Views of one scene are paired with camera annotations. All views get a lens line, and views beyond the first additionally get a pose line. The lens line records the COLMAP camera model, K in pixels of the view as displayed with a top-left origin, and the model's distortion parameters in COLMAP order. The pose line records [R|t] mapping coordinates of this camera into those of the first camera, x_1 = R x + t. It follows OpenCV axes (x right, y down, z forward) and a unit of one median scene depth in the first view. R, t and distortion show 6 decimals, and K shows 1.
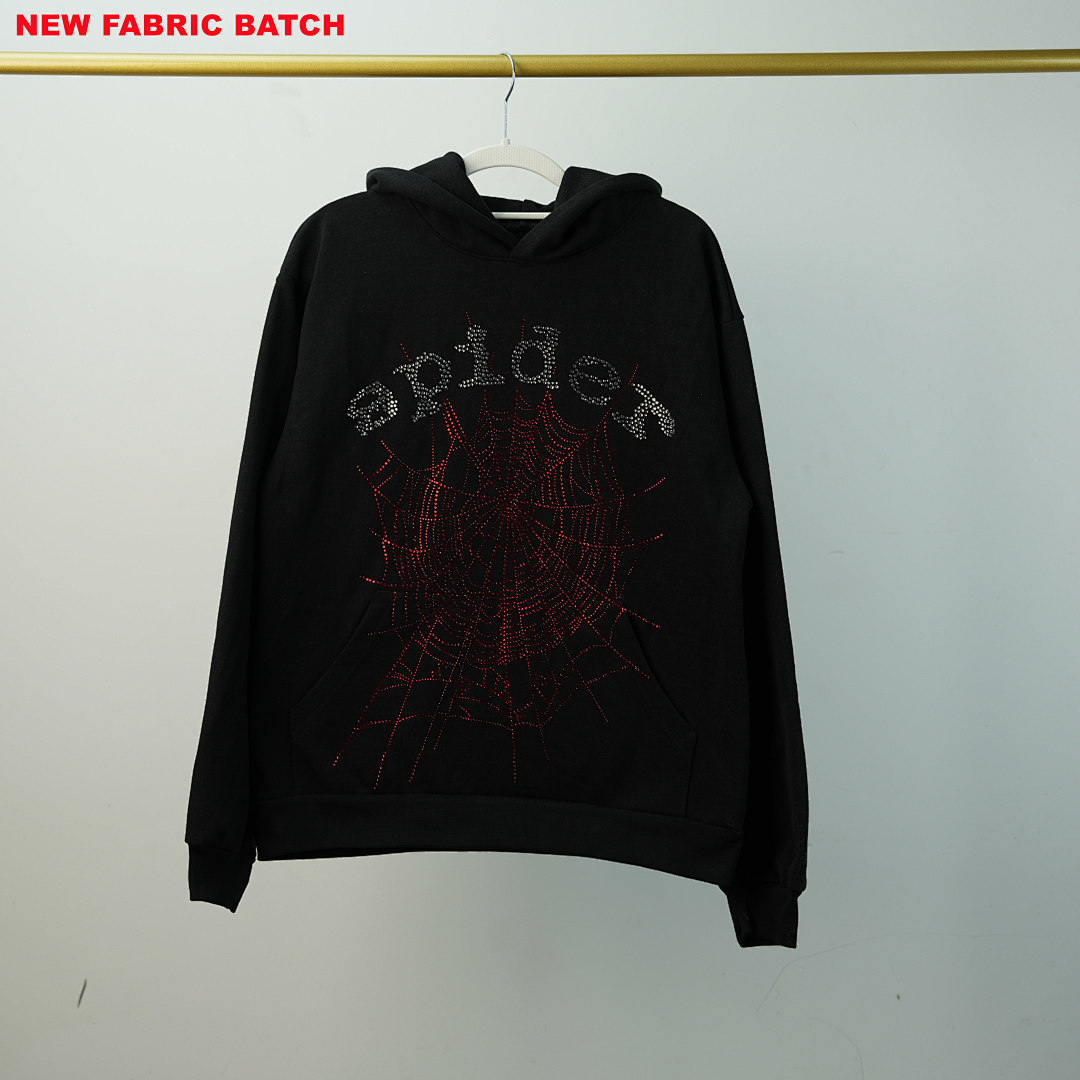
lens RADIAL K [[2467.0, 0, 559.1], [0, 2467.0, 605.3], [0, 0, 1]] dist [0.392719, 4.320307]
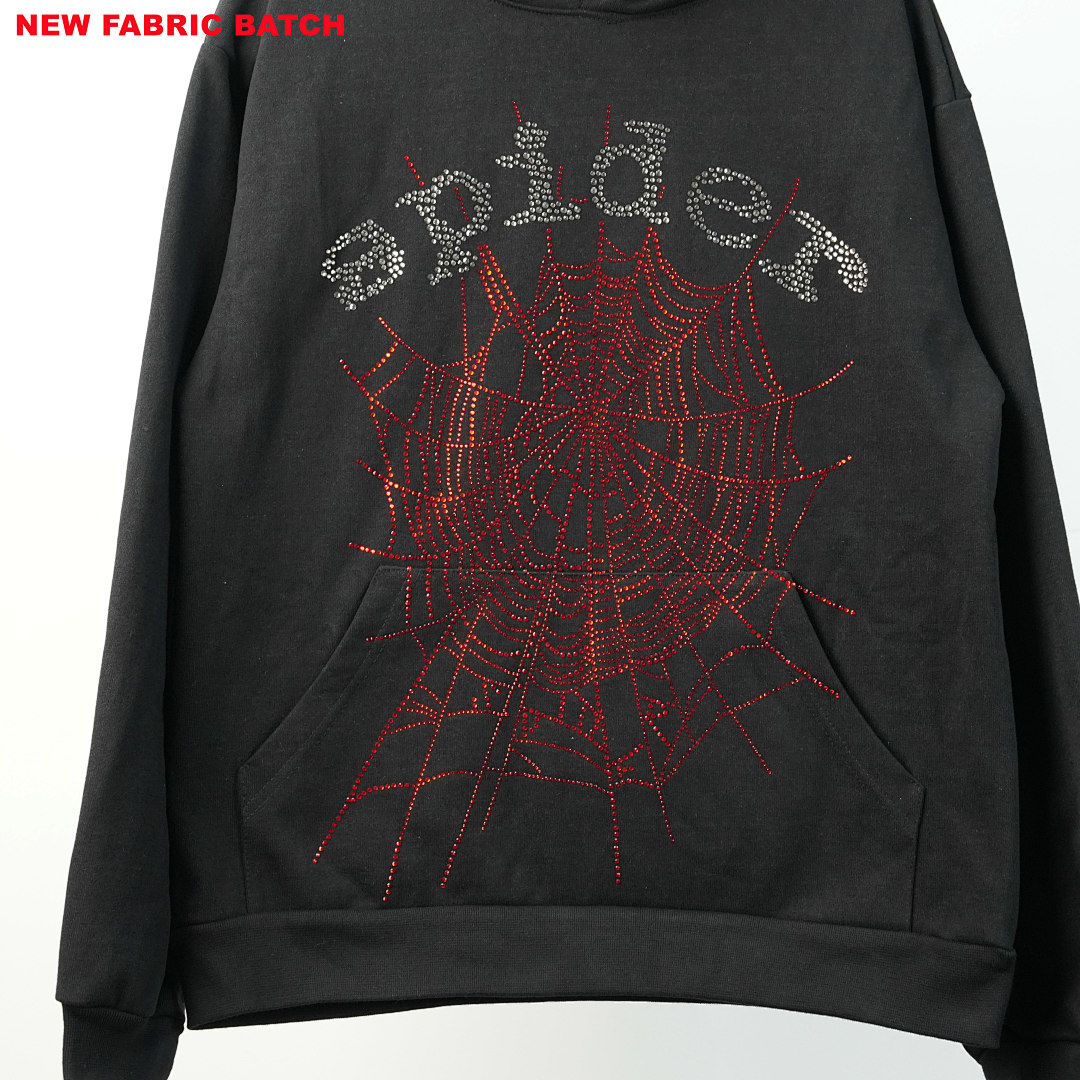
lens RADIAL K [[2538.6, 0, 575.2], [0, 2538.6, 571.6], [0, 0, 1]] dist [0.283525, 0.655758]
pose [[0.999391, -0.033636, 0.009294, -0.031876], [0.034320, 0.995597, -0.087232, 0.050929], [-0.006319, 0.087498, 0.996145, 0.385530]]
